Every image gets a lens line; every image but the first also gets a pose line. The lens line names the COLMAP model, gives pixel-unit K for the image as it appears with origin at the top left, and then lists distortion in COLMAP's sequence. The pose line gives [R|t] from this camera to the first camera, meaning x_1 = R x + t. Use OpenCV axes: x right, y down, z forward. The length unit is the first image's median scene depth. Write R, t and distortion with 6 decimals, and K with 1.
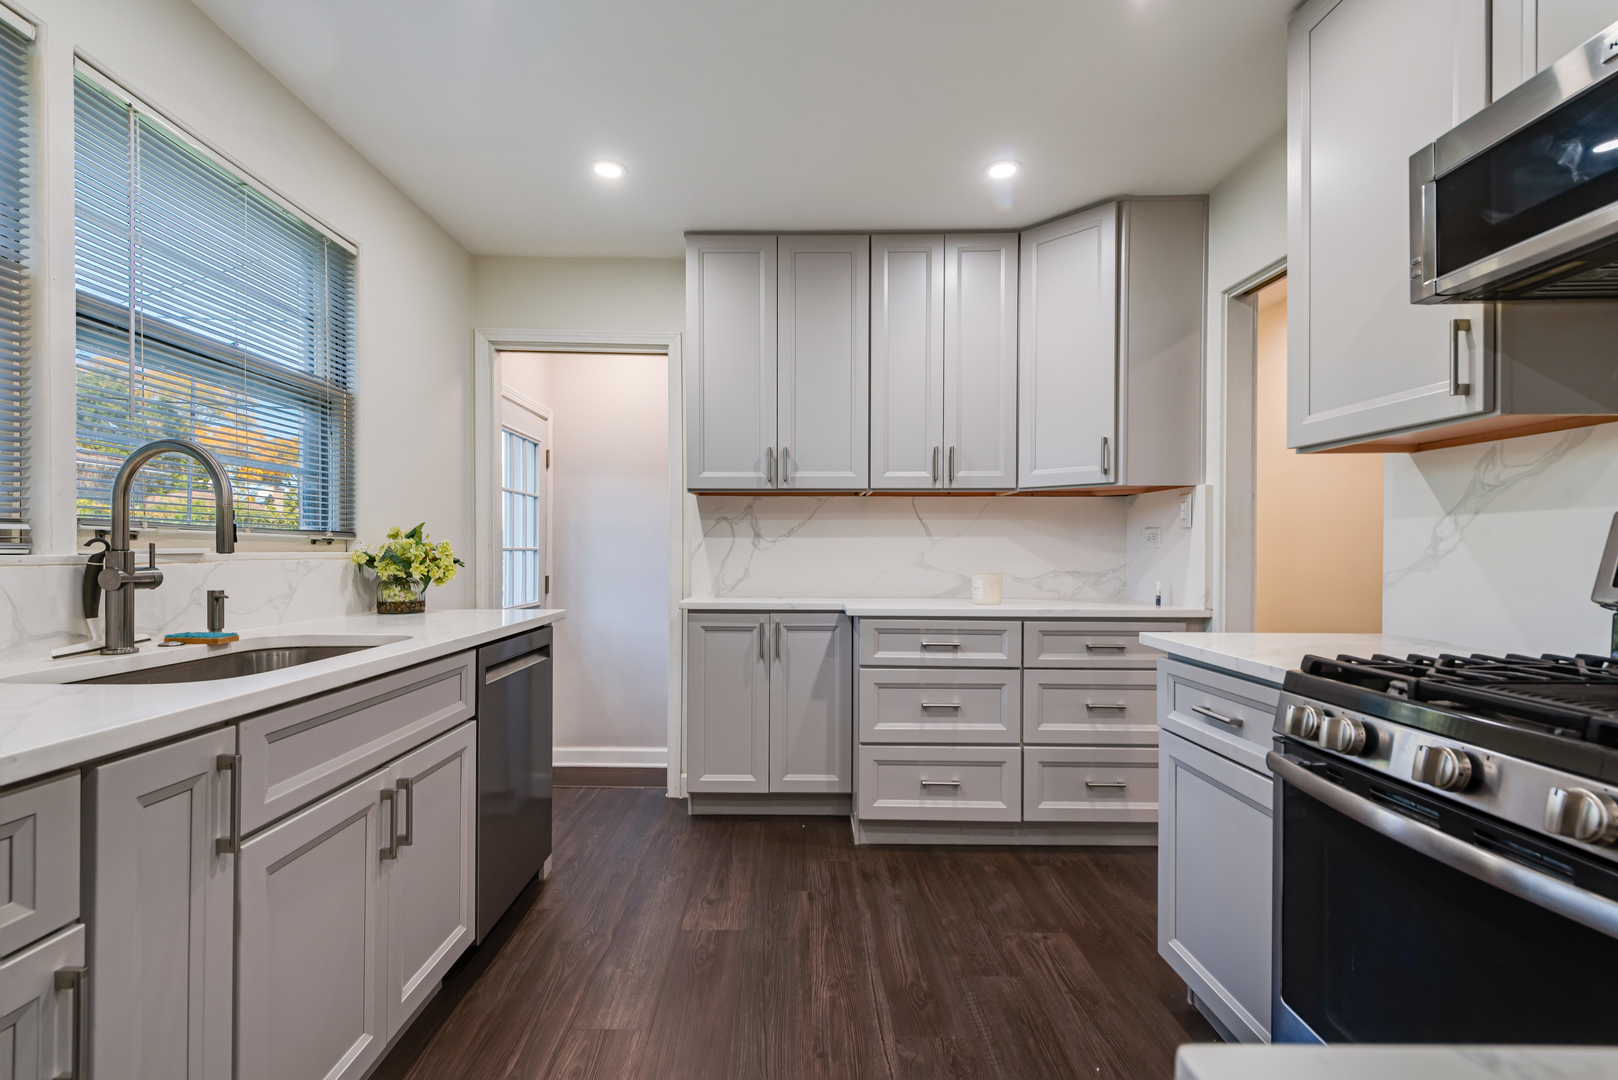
lens RADIAL K [[755.1, 0, 769.7], [0, 755.1, 548.0], [0, 0, 1]] dist [0.014862, -0.002288]
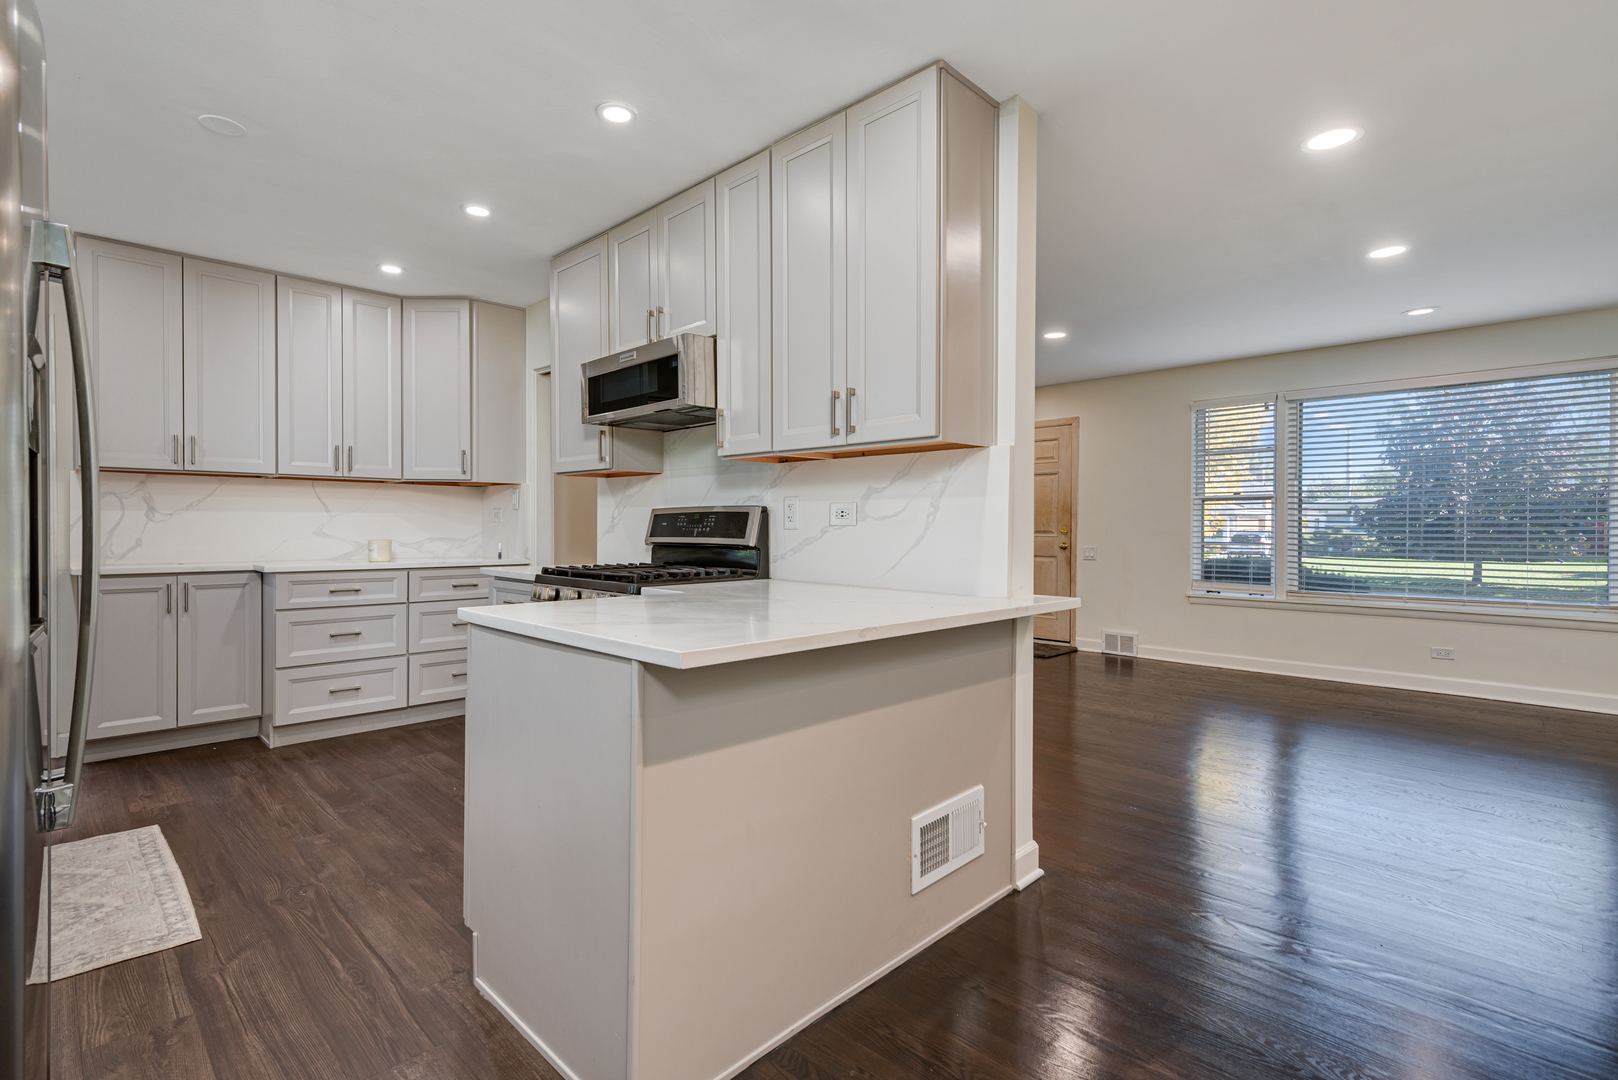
lens RADIAL K [[755.1, 0, 809.2], [0, 755.1, 536.2], [0, 0, 1]] dist [0.014862, -0.002288]
pose [[0.676445, -0.010221, 0.736422, -0.228810], [-0.004922, 0.999819, 0.018398, -0.001950], [-0.736477, -0.016071, 0.676272, -0.586577]]
